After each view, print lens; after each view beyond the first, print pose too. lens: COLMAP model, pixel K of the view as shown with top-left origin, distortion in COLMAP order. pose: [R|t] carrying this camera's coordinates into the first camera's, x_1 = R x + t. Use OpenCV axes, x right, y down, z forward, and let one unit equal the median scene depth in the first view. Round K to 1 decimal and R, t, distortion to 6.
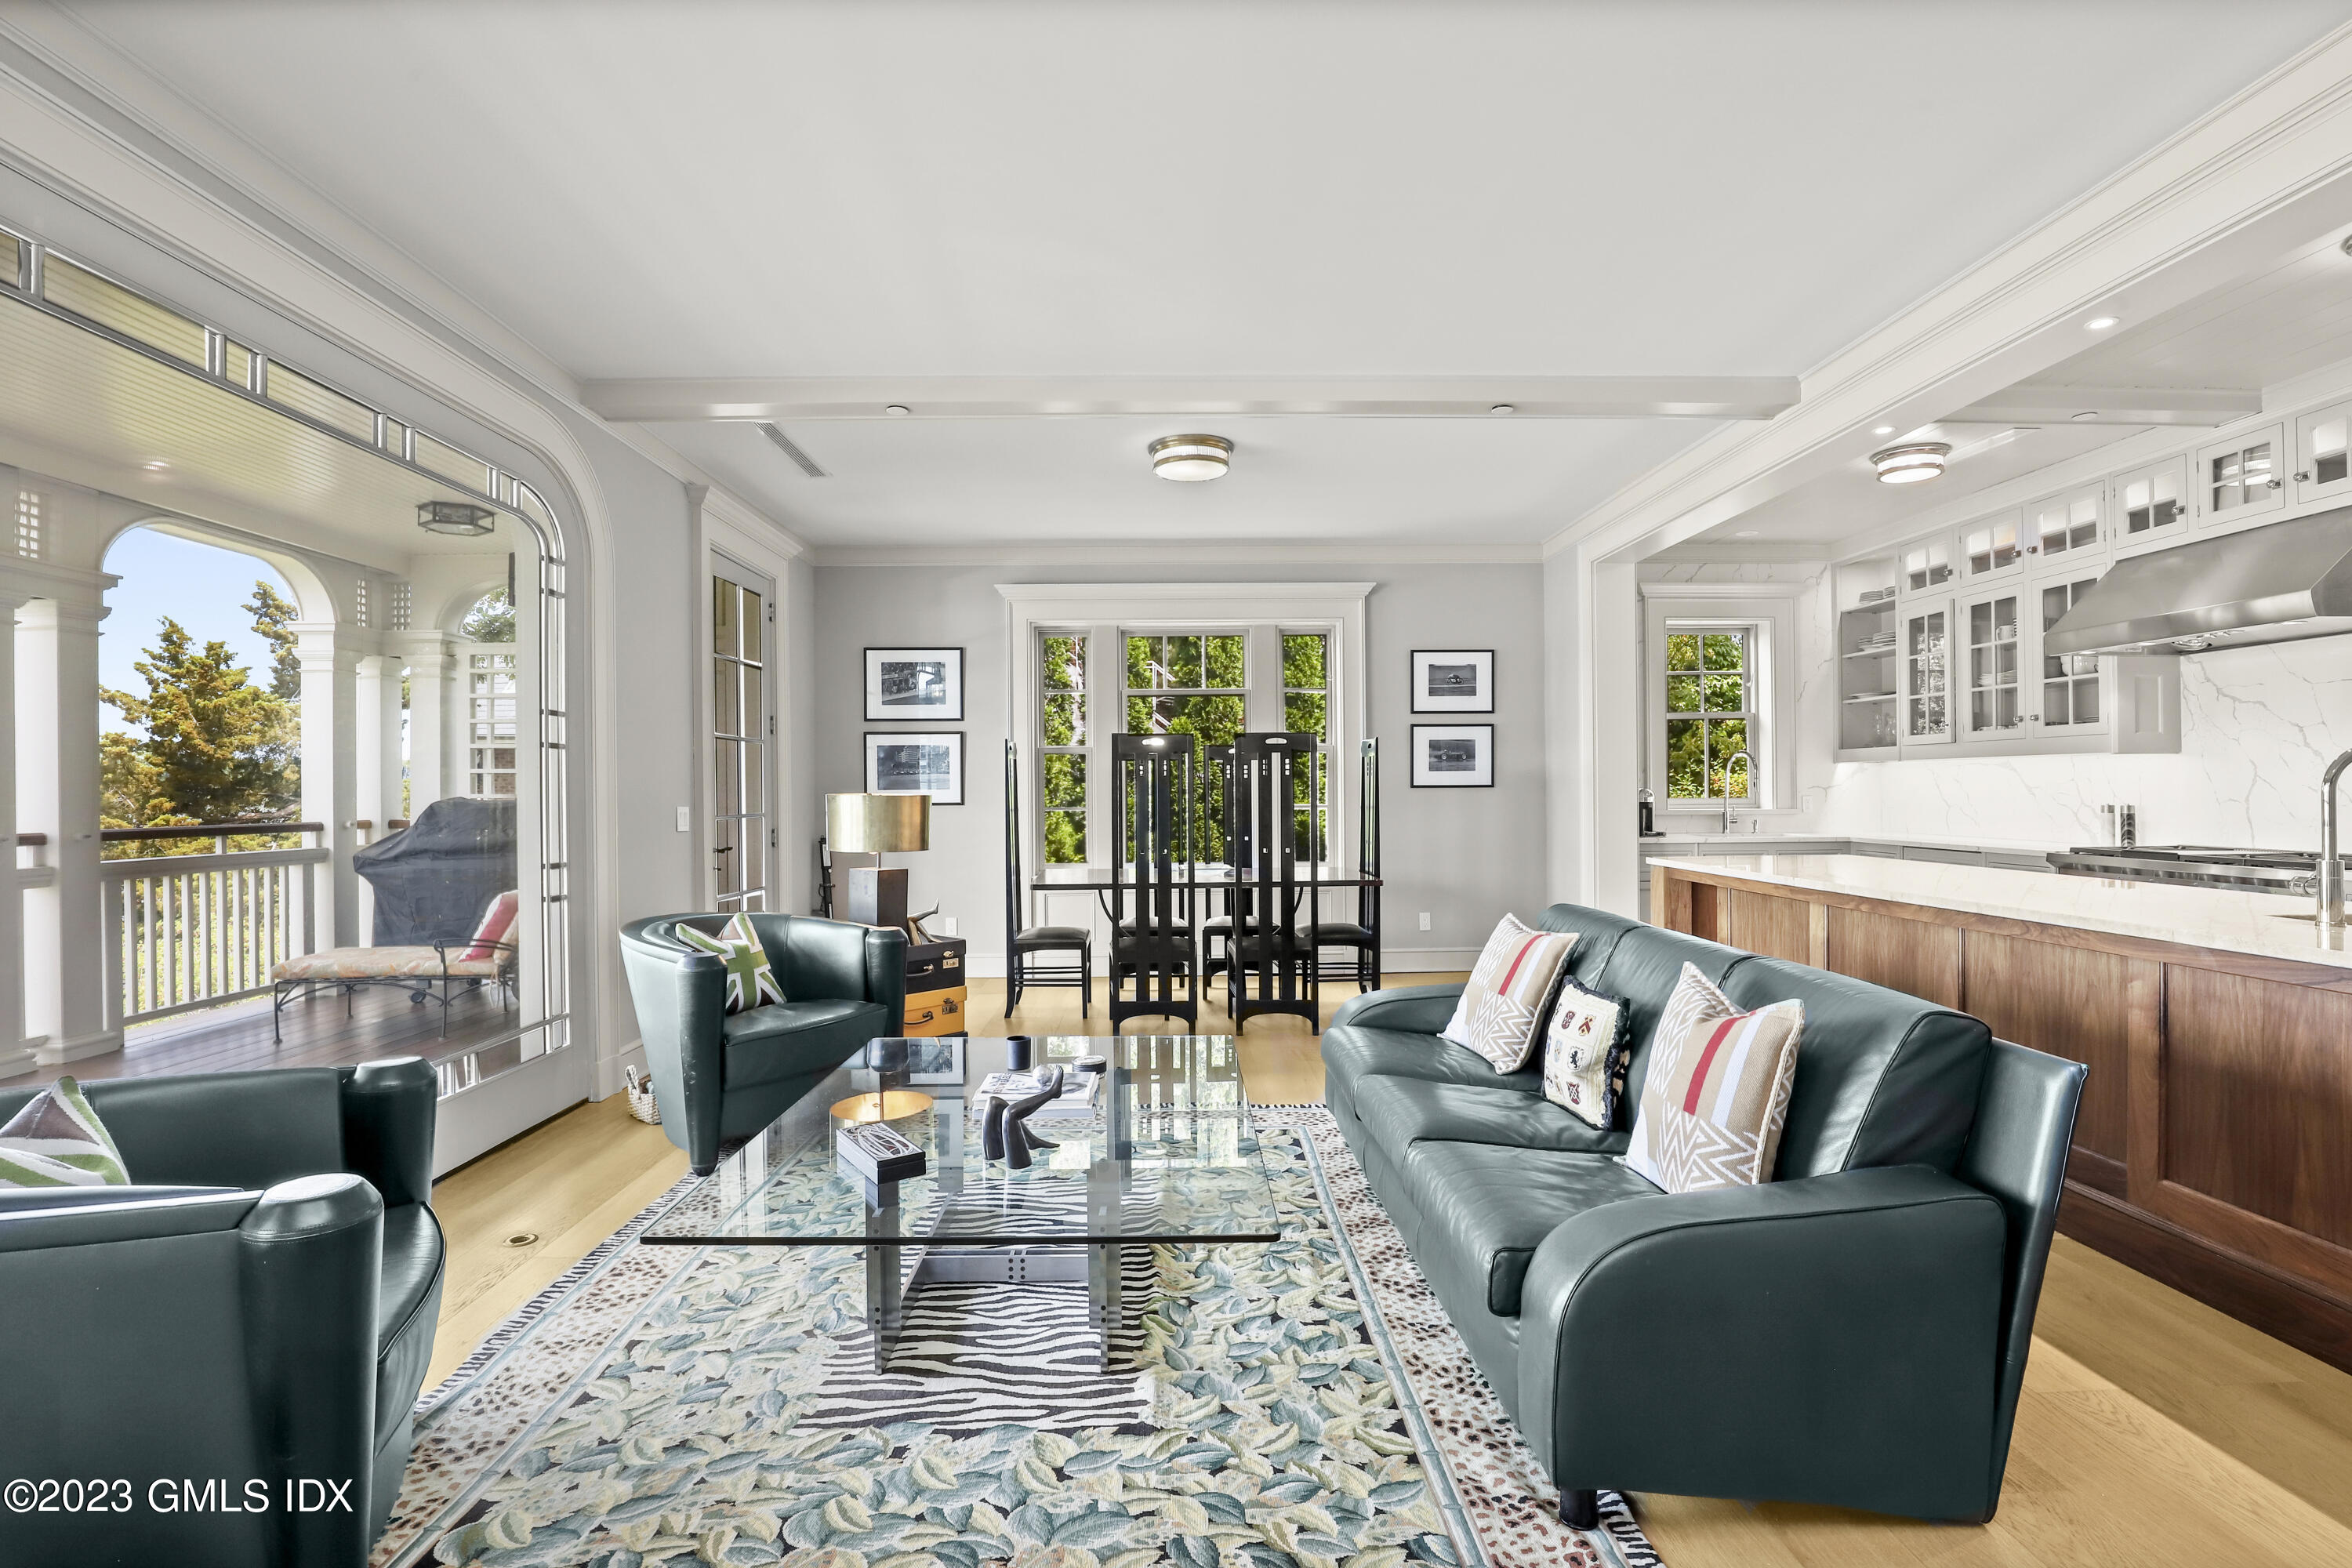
lens RADIAL K [[1086.3, 0, 1176.6], [0, 1086.3, 786.5], [0, 0, 1]] dist [-0.031004, 0.003683]
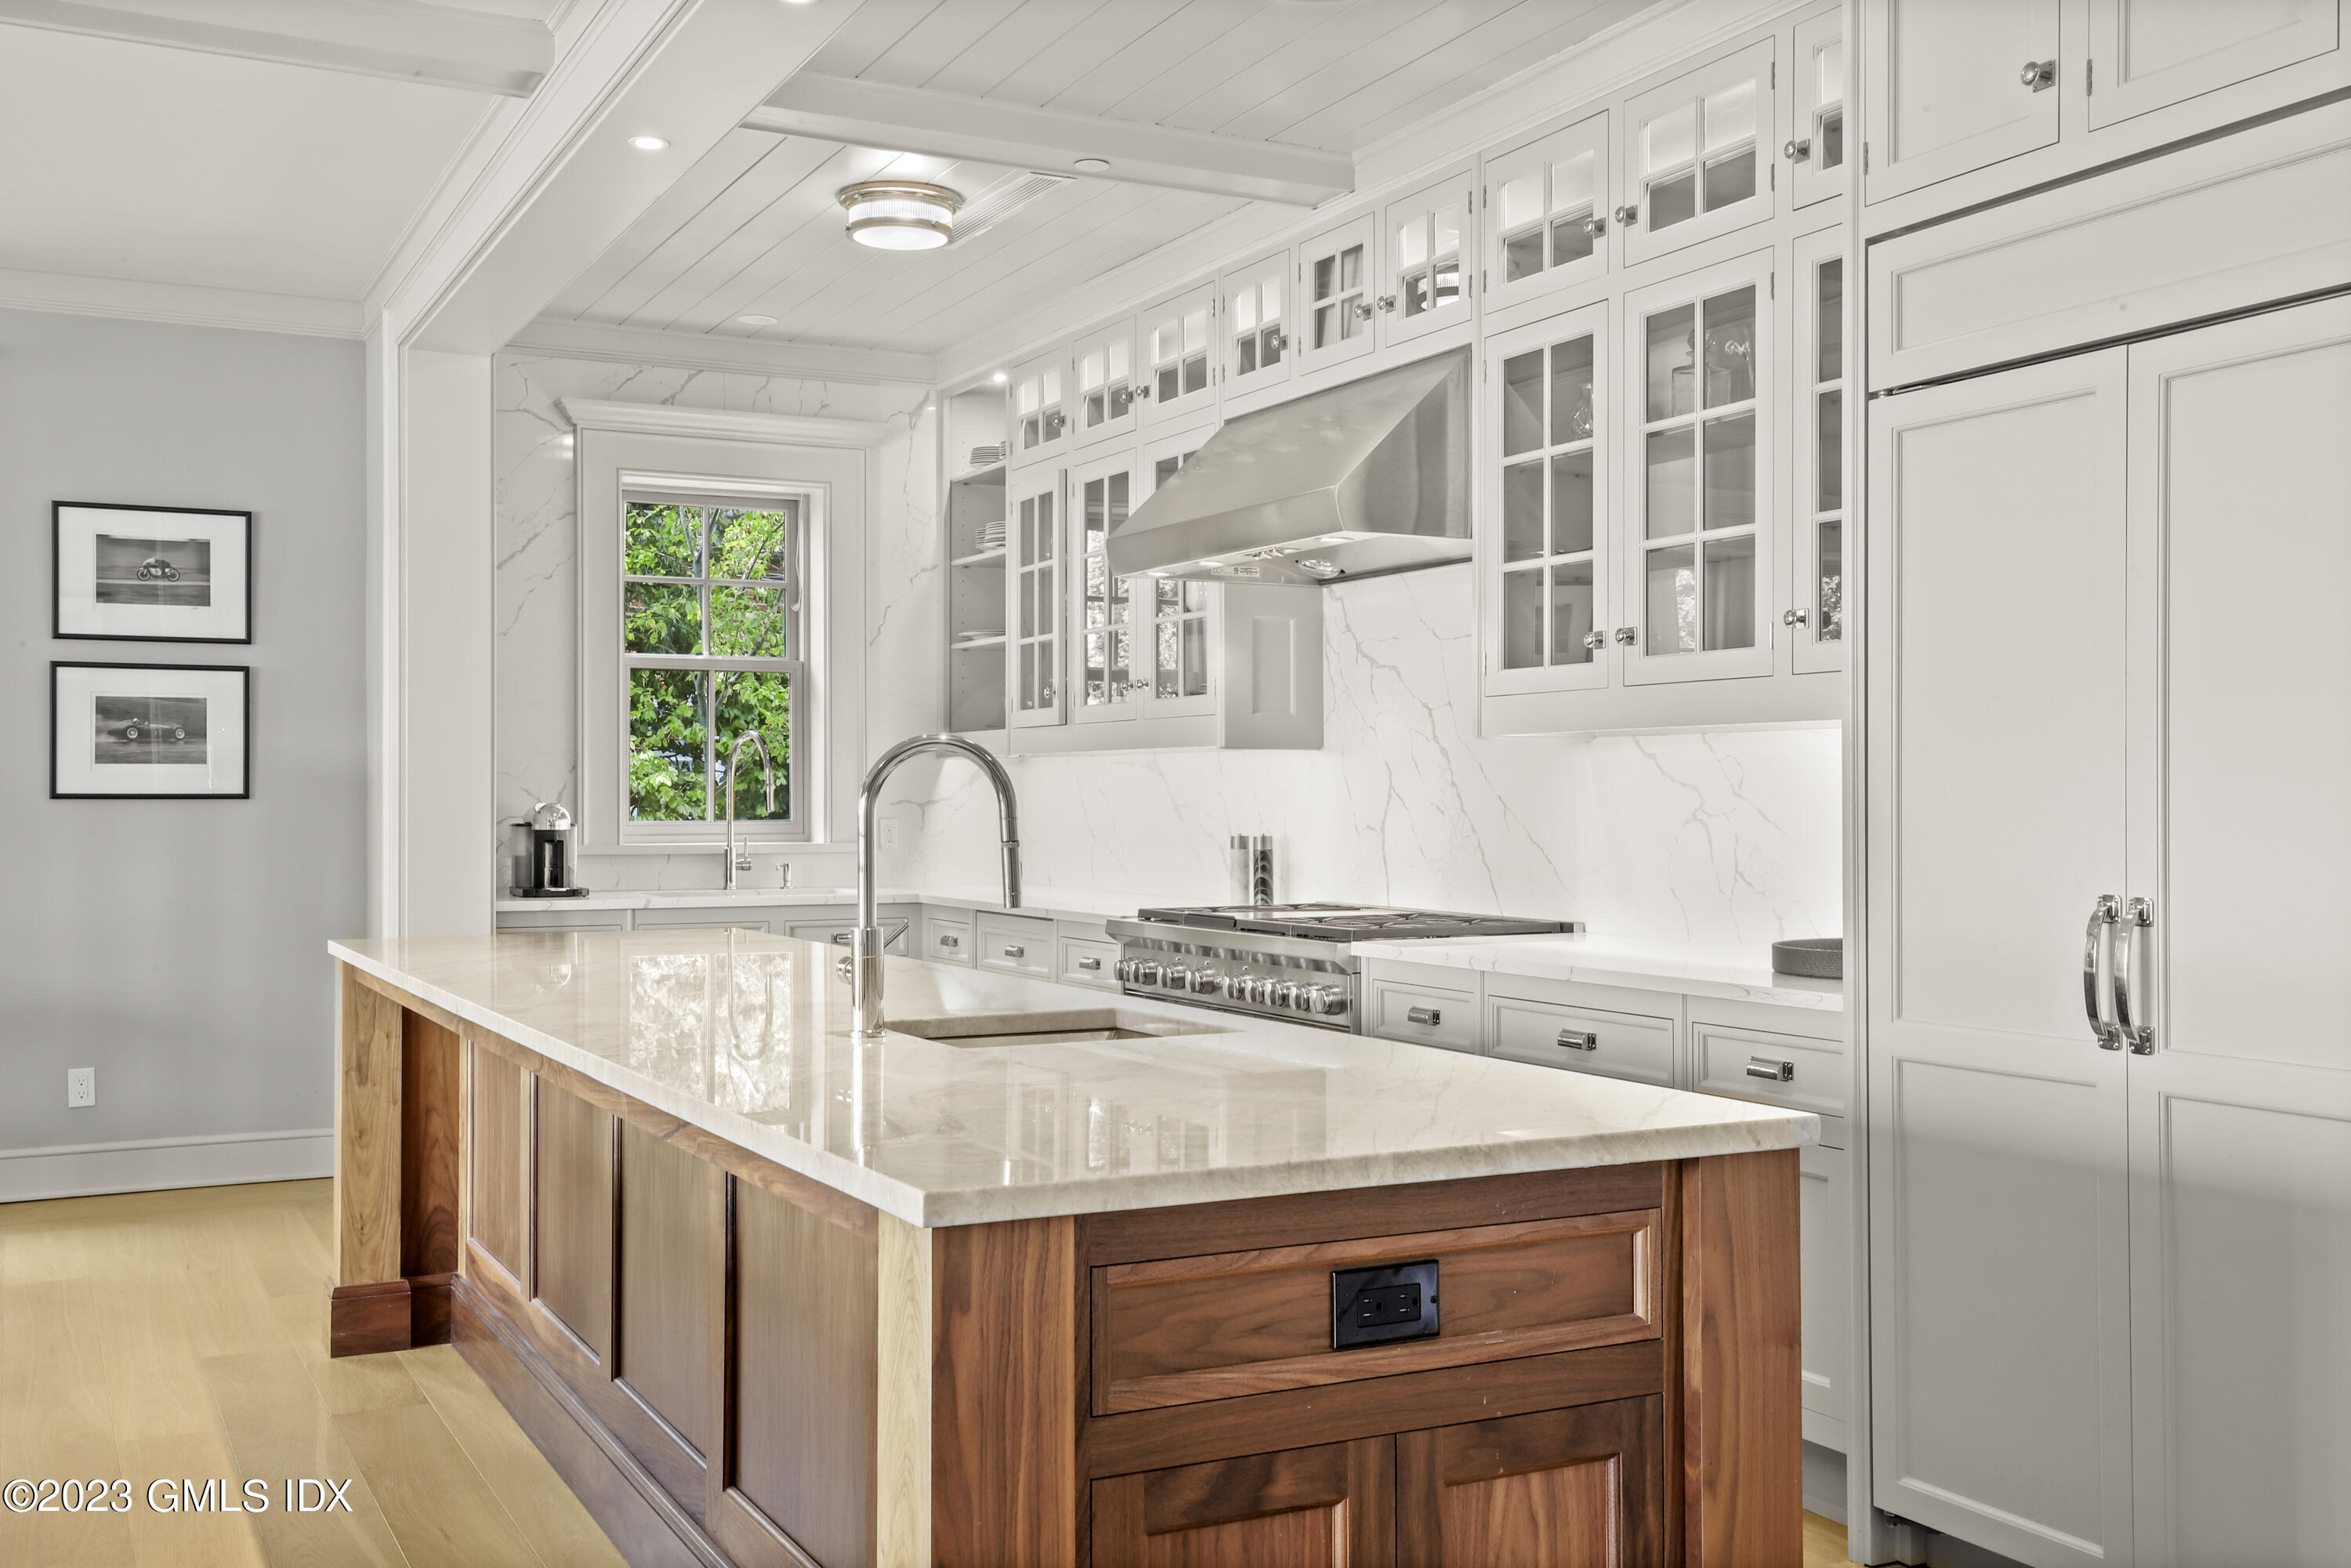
lens RADIAL K [[2252.7, 0, 1153.3], [0, 2252.7, 787.4], [0, 0, 1]] dist [0.040690, 0.000000]
pose [[0.900492, 0.008284, 0.434793, 0.300045], [-0.006829, 0.999965, -0.004910, -0.002874], [-0.434818, 0.001452, 0.900517, -0.106754]]
